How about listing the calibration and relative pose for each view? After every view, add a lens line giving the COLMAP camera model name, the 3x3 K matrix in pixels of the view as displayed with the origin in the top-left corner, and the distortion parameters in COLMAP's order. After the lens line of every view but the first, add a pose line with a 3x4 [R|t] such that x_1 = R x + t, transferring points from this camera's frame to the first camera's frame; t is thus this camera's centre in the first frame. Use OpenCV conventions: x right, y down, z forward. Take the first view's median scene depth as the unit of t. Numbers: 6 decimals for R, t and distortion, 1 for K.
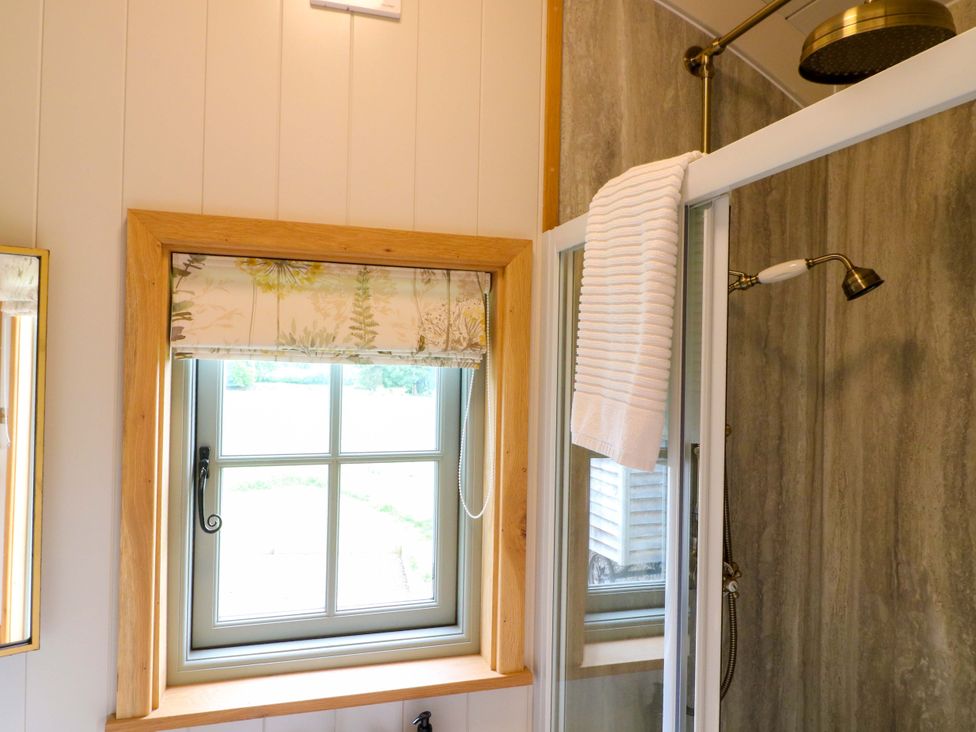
lens RADIAL K [[717.6, 0, 486.7], [0, 717.6, 359.5], [0, 0, 1]] dist [0.011686, -0.009045]
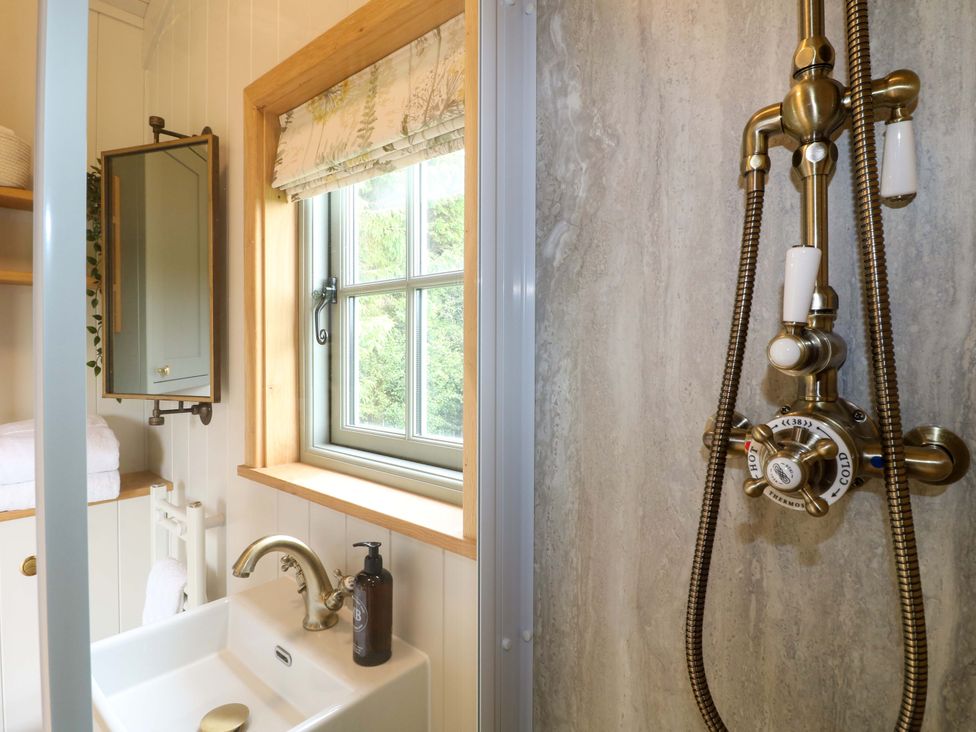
lens RADIAL K [[536.4, 0, 480.7], [0, 536.4, 356.0], [0, 0, 1]] dist [0.004970, -0.010652]
pose [[0.506431, -0.015425, -0.862143, 0.513075], [0.010412, 0.999876, -0.011773, 0.268540], [0.862218, -0.003015, 0.506529, 0.760828]]
